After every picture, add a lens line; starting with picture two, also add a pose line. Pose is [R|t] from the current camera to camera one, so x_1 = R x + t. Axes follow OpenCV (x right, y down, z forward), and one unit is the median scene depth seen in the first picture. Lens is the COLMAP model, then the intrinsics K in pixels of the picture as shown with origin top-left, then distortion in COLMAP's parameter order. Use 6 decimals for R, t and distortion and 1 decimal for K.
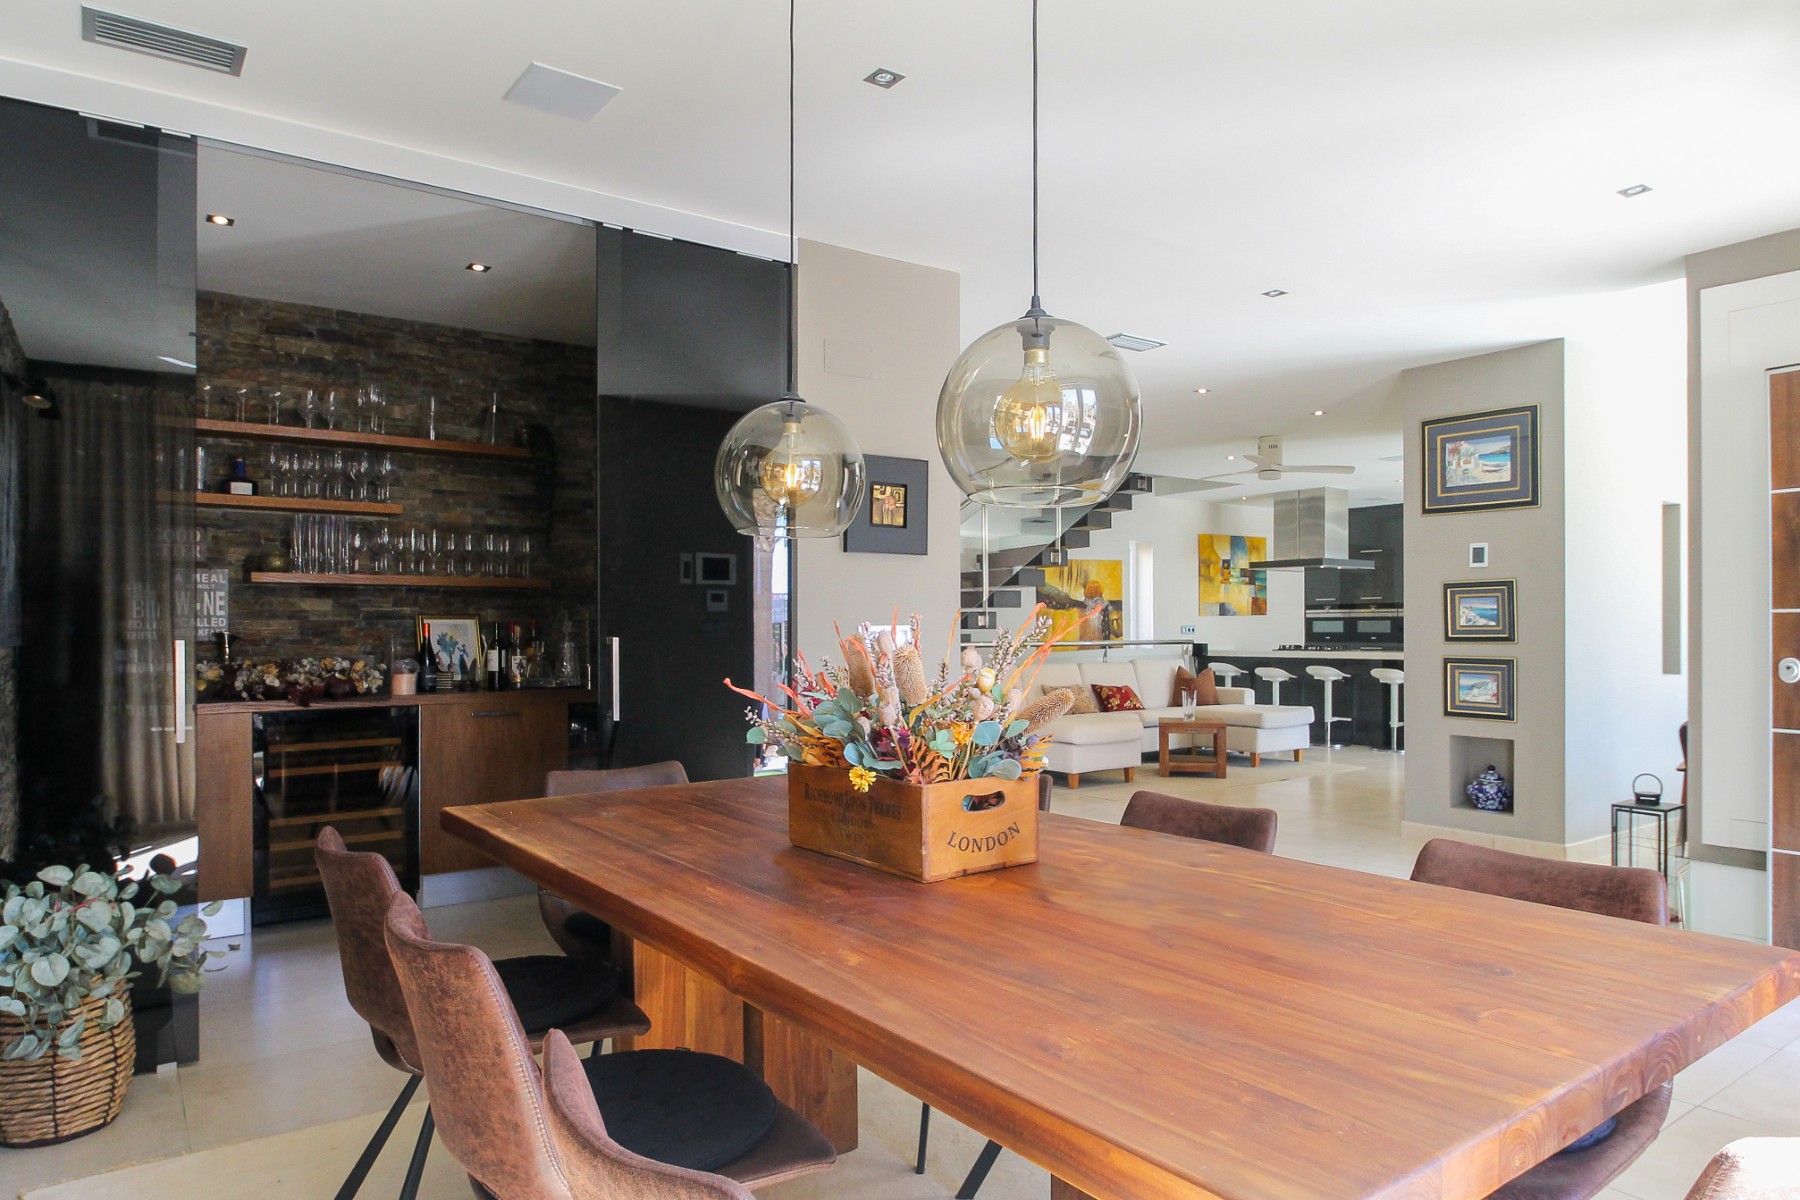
lens RADIAL K [[1125.5, 0, 899.7], [0, 1125.5, 610.2], [0, 0, 1]] dist [0.000930, 0.000026]
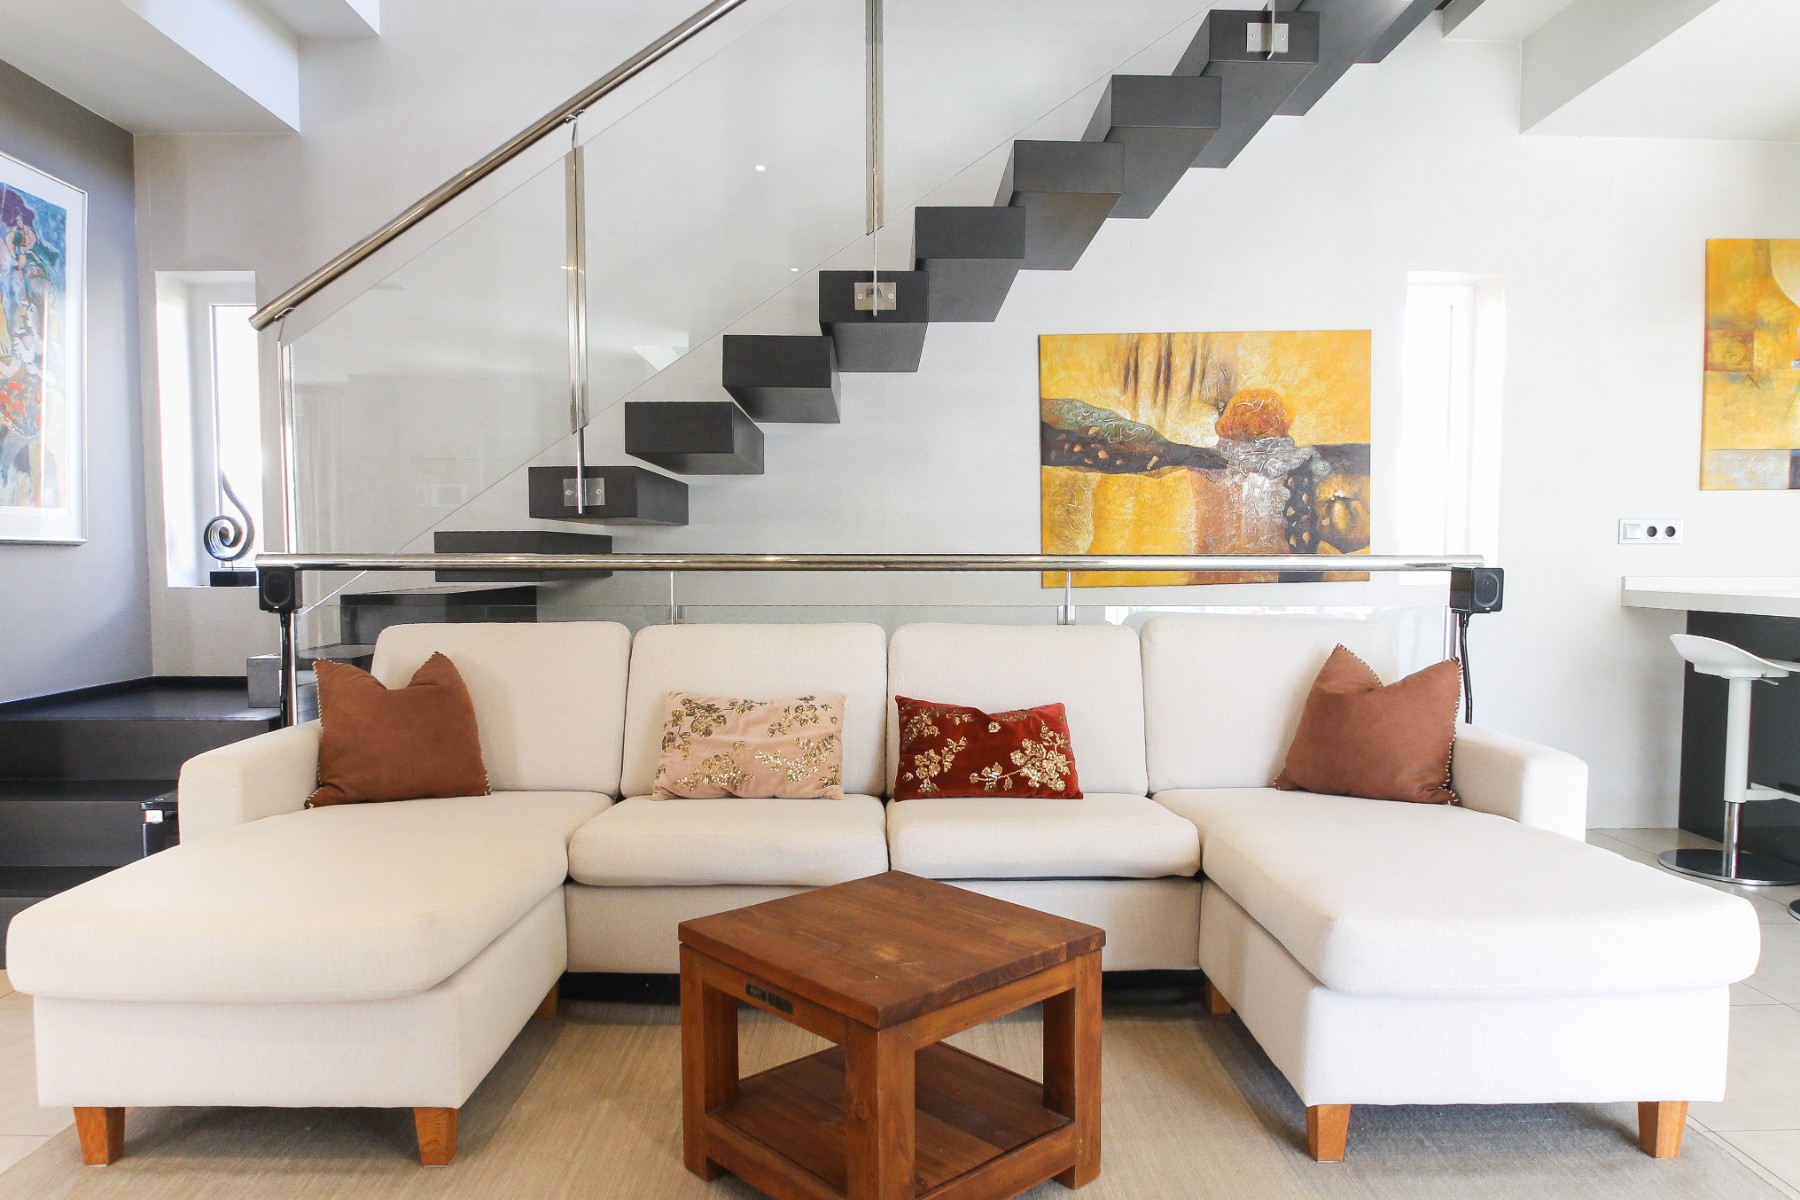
lens RADIAL K [[1171.7, 0, 901.5], [0, 1171.7, 602.9], [0, 0, 1]] dist [-0.006882, -0.001665]
pose [[0.815302, 0.028907, -0.578314, 0.294260], [0.003425, 0.998495, 0.054739, 0.020116], [0.579026, -0.046610, 0.813976, 0.624350]]
